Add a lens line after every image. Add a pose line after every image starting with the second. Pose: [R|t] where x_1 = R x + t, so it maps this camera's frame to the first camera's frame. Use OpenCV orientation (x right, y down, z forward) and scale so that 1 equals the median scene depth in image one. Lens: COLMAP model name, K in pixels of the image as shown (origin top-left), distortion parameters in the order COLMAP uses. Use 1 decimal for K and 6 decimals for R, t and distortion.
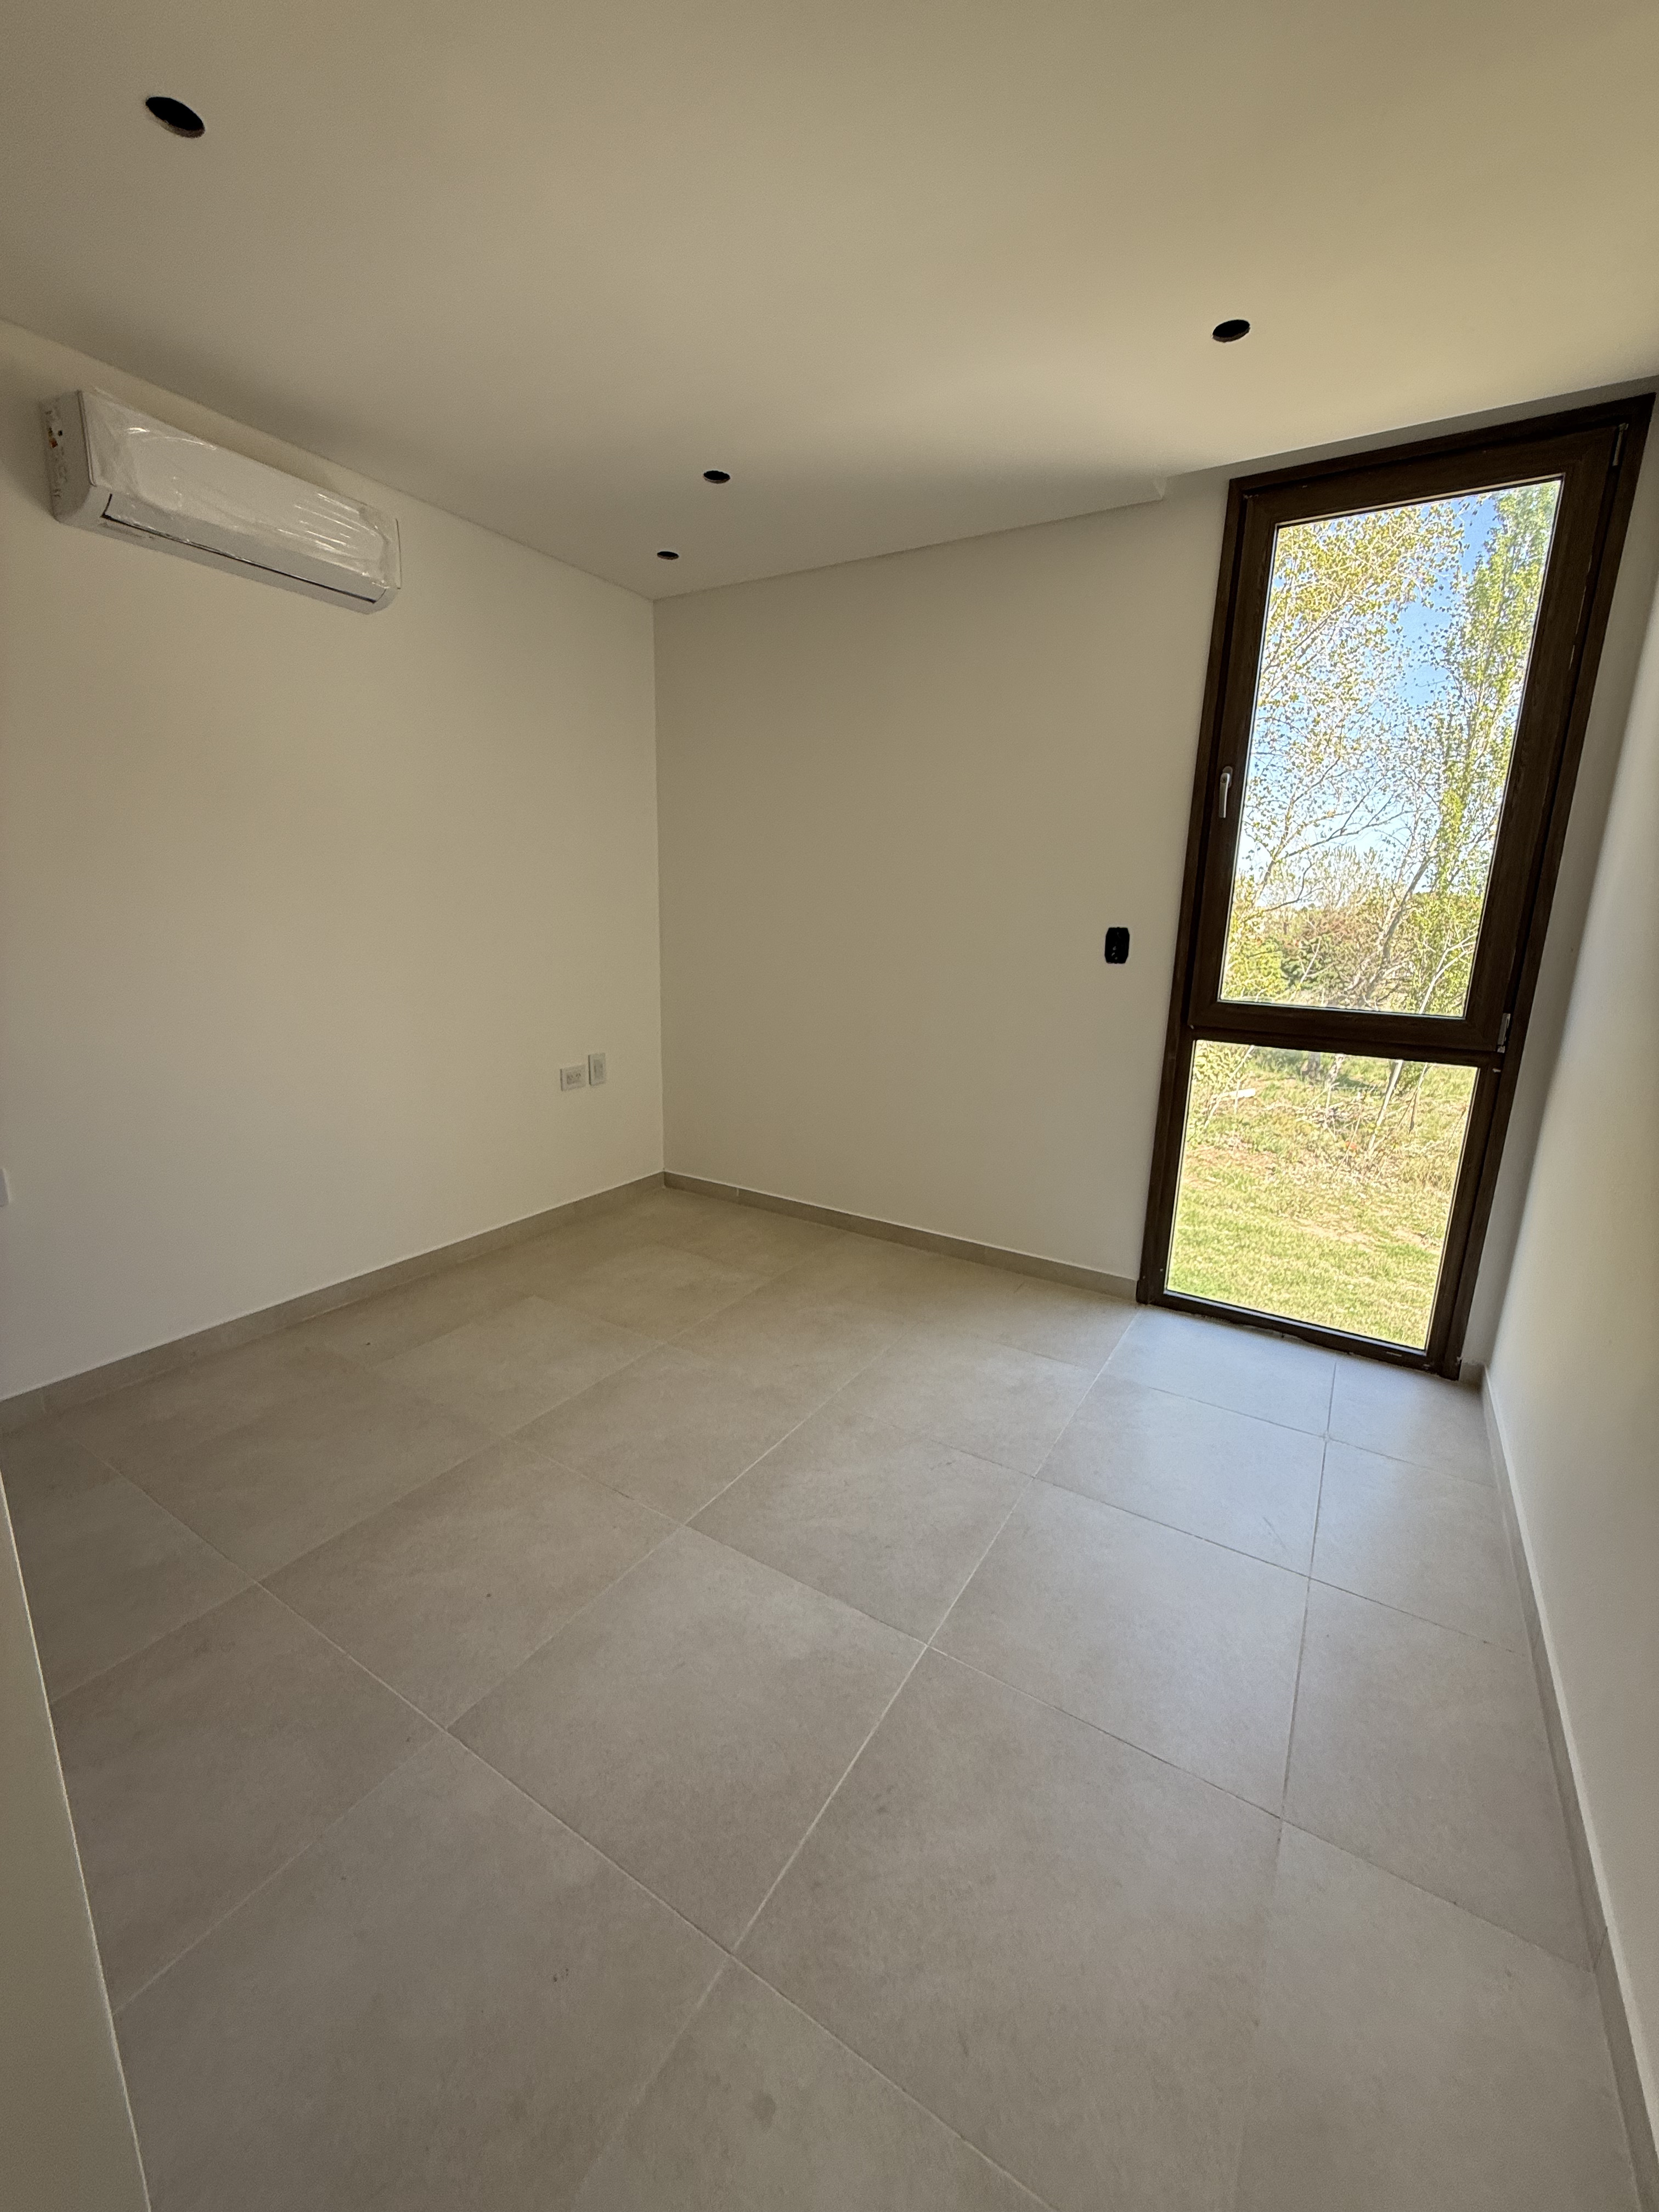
lens RADIAL K [[885.1, 0, 824.0], [0, 885.1, 1116.6], [0, 0, 1]] dist [-0.001832, 0.000463]
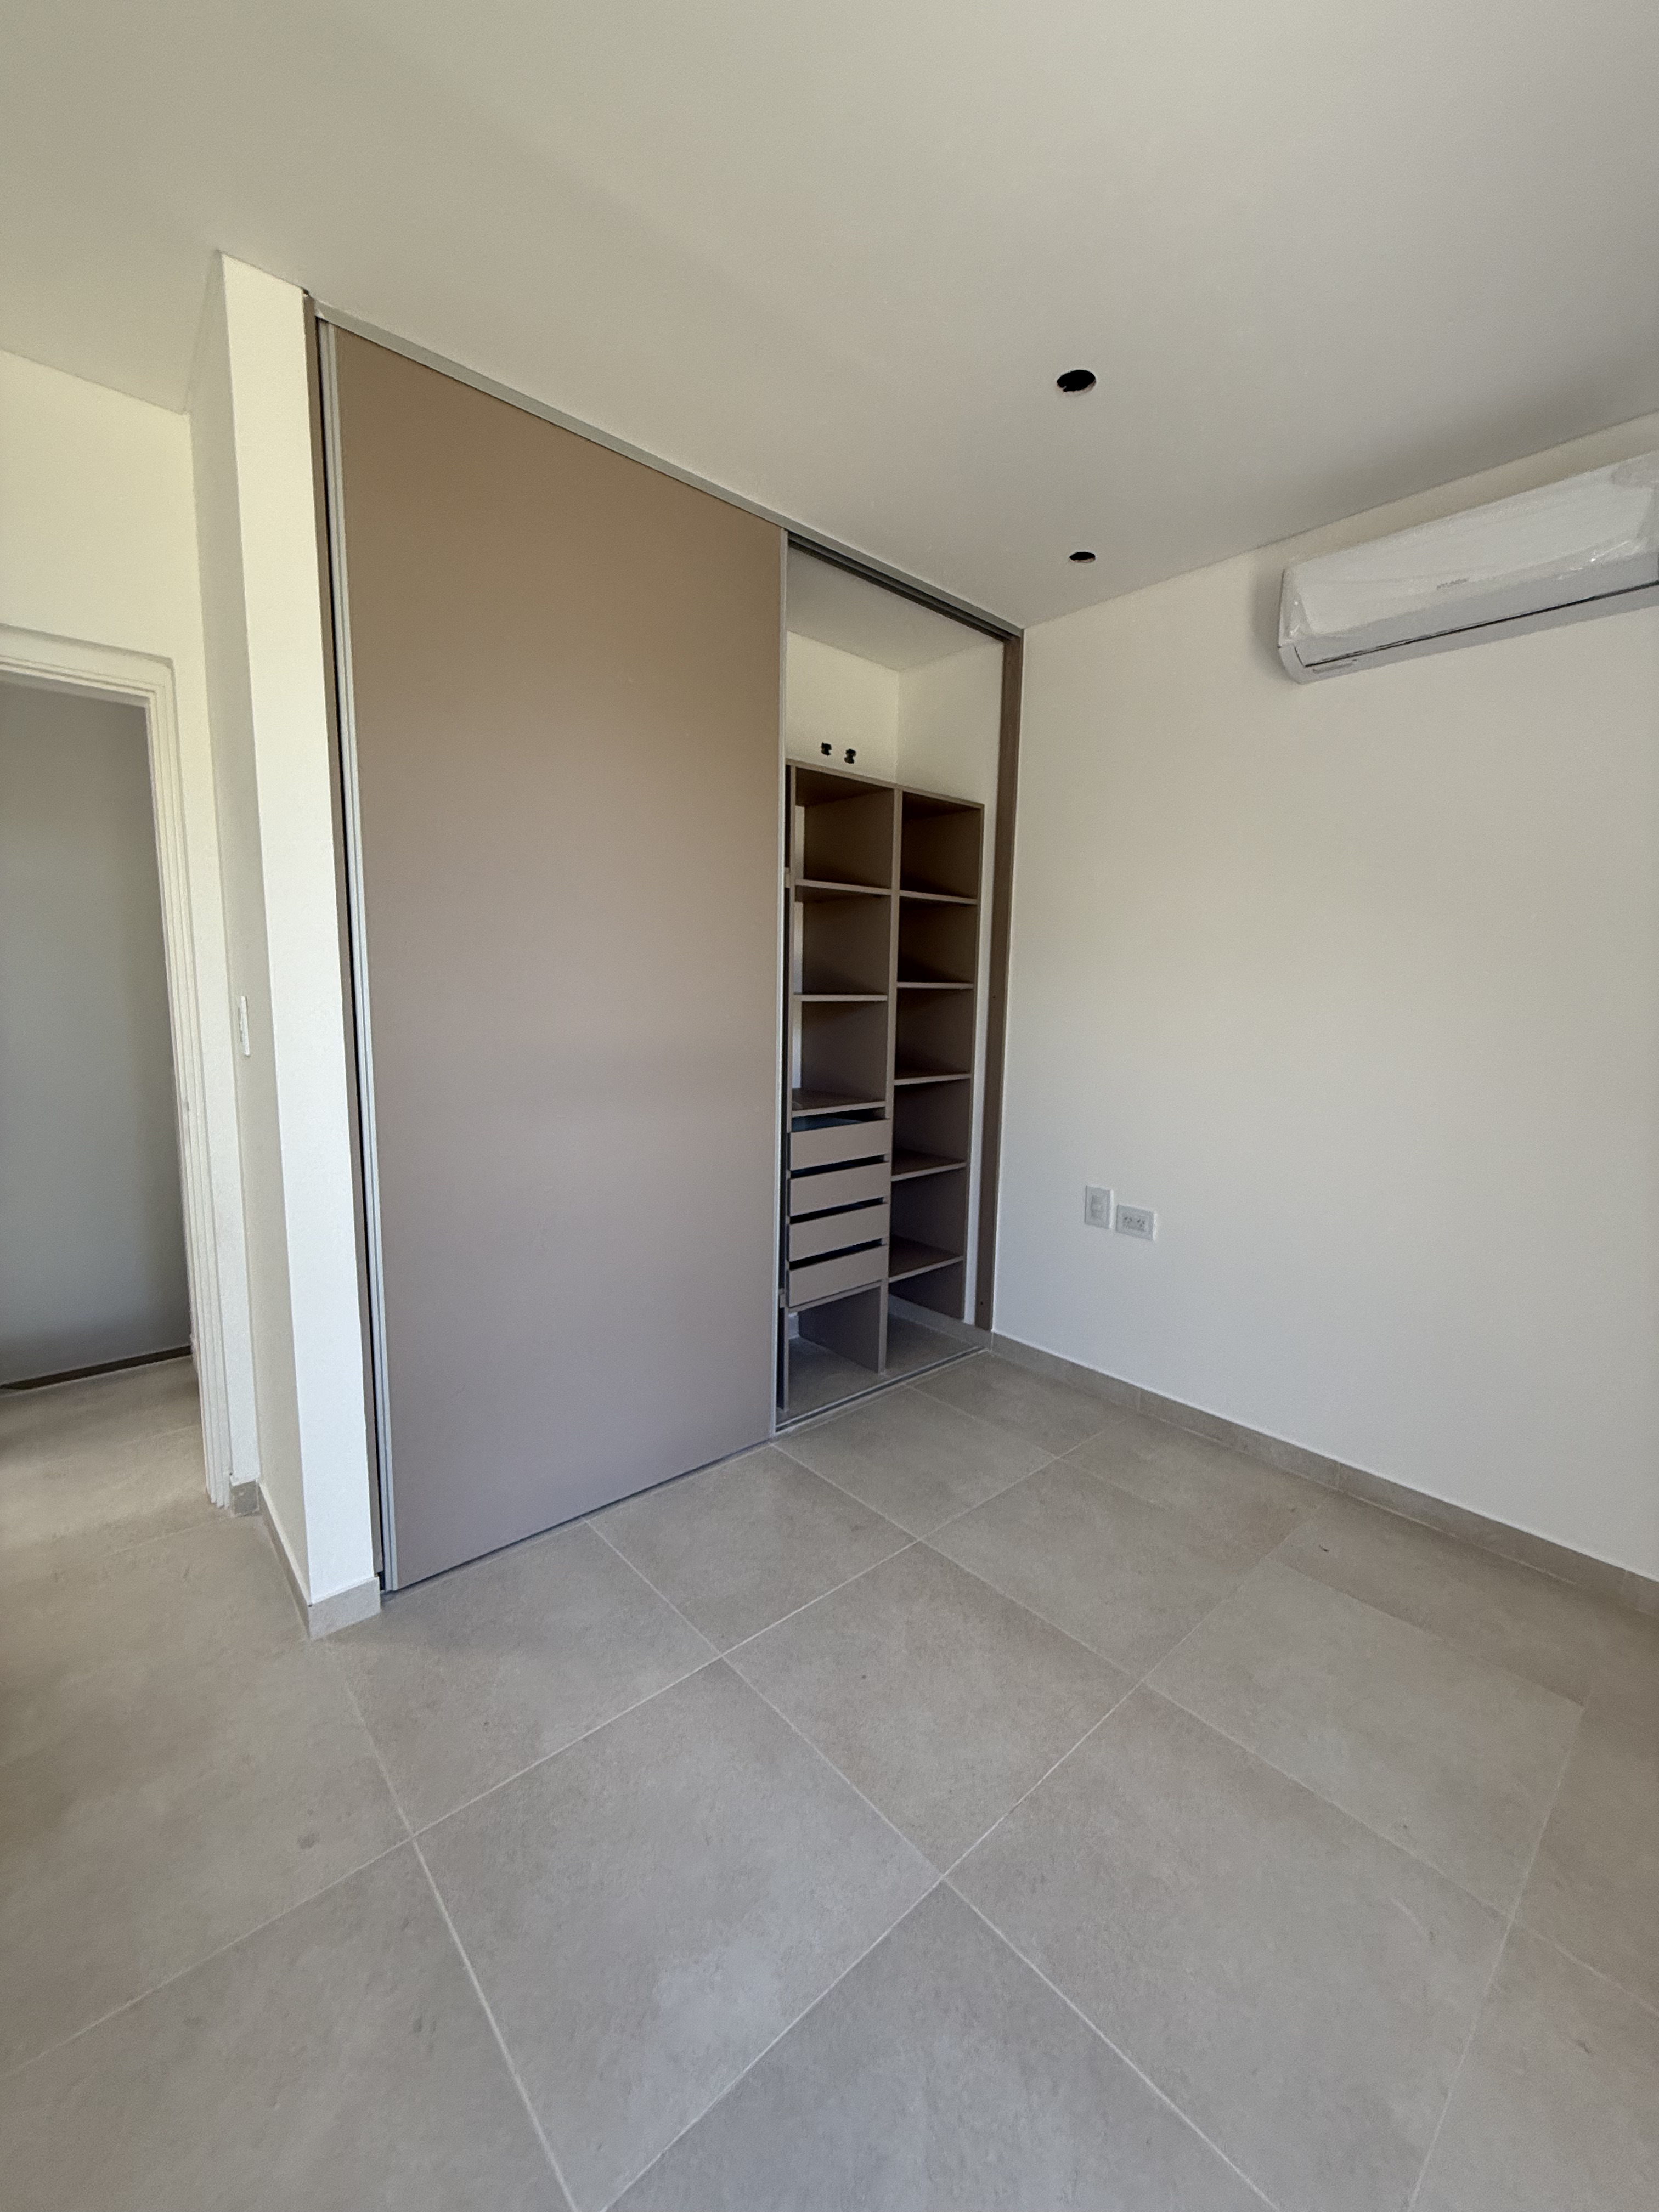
lens RADIAL K [[885.1, 0, 821.1], [0, 885.1, 1099.9], [0, 0, 1]] dist [-0.001832, 0.000463]
pose [[-0.283886, 0.099630, -0.953668, 0.465664], [-0.248111, 0.953081, 0.173426, -0.216448], [0.926202, 0.285849, -0.245847, 0.898383]]
